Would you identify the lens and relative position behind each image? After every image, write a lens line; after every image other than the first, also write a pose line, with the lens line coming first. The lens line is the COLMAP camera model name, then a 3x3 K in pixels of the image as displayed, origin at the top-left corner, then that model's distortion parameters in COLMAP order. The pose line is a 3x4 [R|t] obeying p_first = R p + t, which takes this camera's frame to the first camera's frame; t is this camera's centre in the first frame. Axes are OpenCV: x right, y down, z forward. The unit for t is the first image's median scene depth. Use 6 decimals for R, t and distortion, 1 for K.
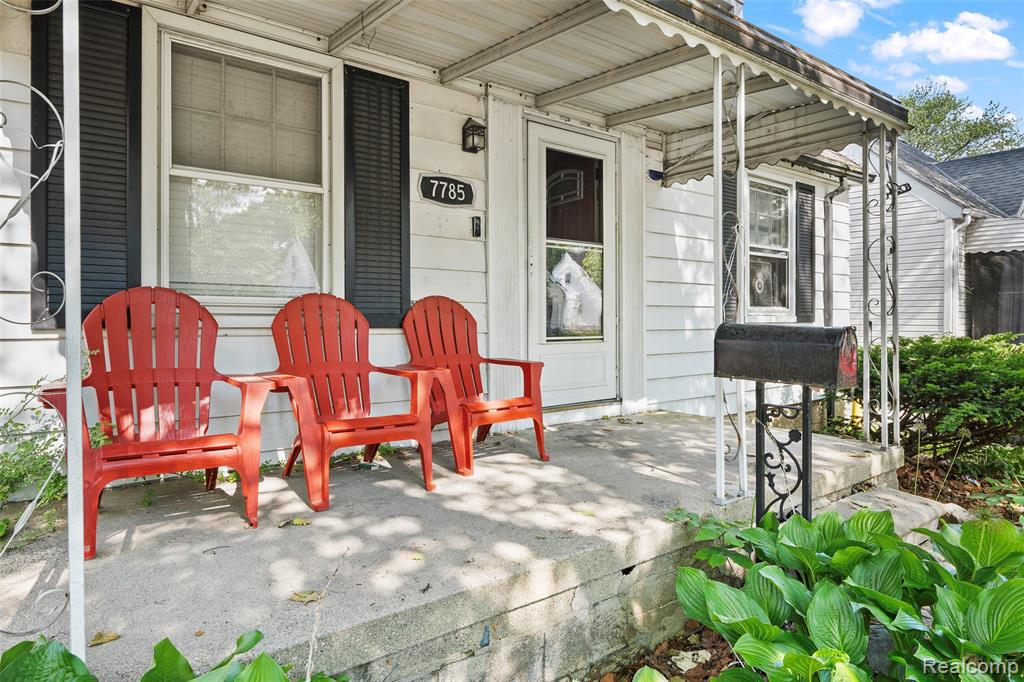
lens RADIAL K [[611.5, 0, 515.1], [0, 611.5, 318.2], [0, 0, 1]] dist [0.002570, 0.000549]
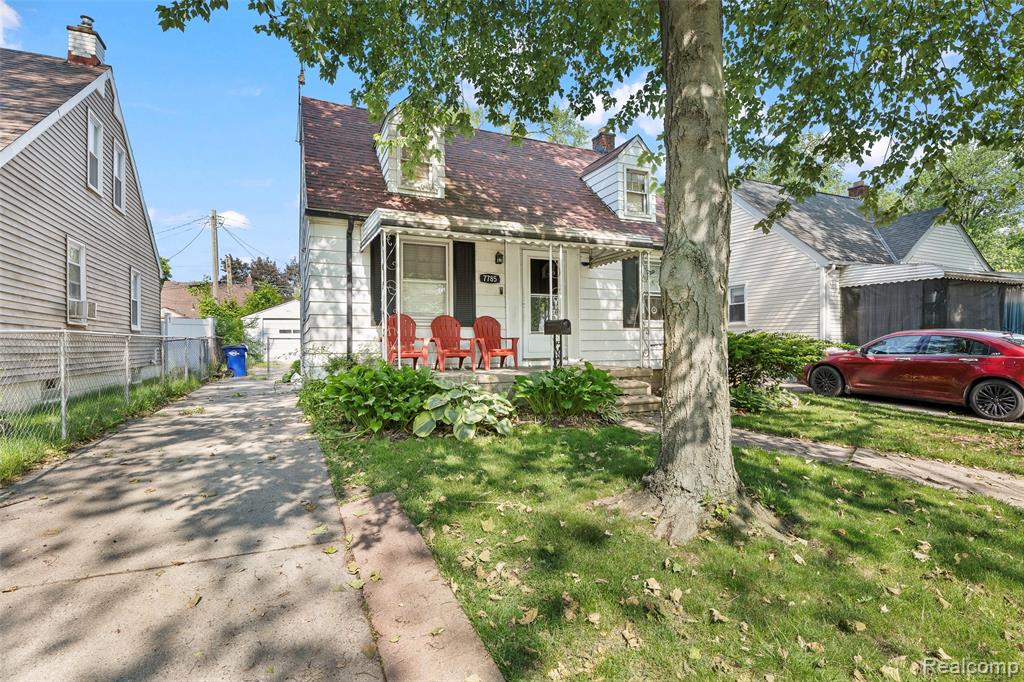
lens RADIAL K [[499.8, 0, 512.0], [0, 499.8, 341.0], [0, 0, 1]] dist [-0.001250, 0.000033]
pose [[0.971767, -0.007779, -0.235815, 0.519819], [0.006763, 0.999964, -0.005116, 0.089295], [0.235847, 0.003377, 0.971784, -1.189984]]
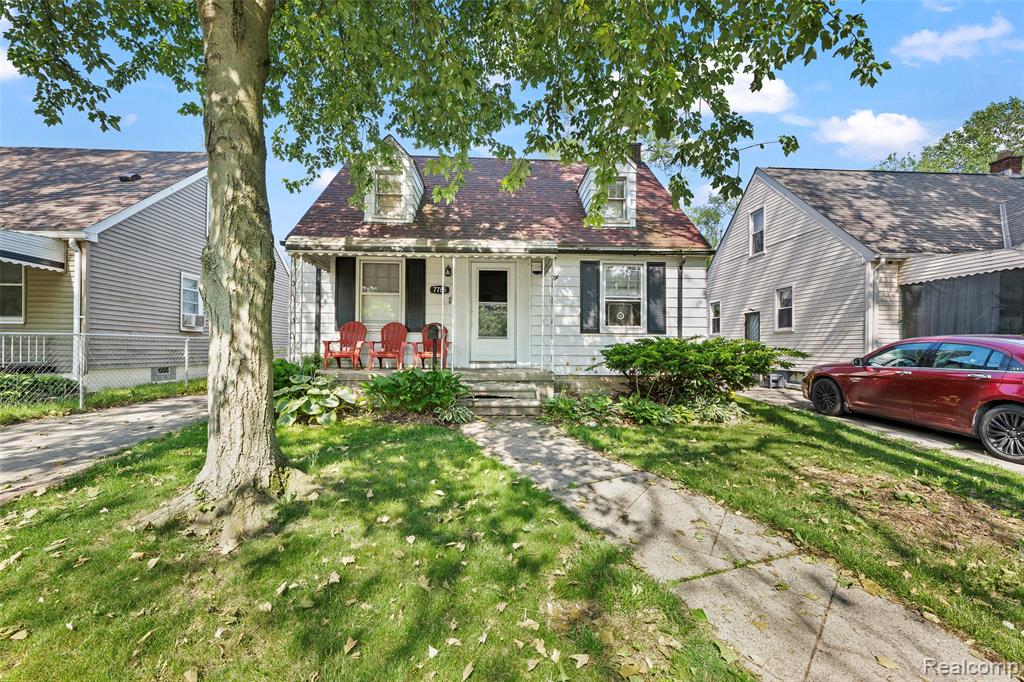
lens RADIAL K [[438.1, 0, 512.0], [0, 438.1, 341.0], [0, 0, 1]] dist [0.001215, 0.000238]
pose [[0.820595, -0.005554, -0.571483, 1.479070], [-0.007049, 0.999778, -0.019838, 0.100401], [0.571466, 0.020308, 0.820374, -0.644542]]
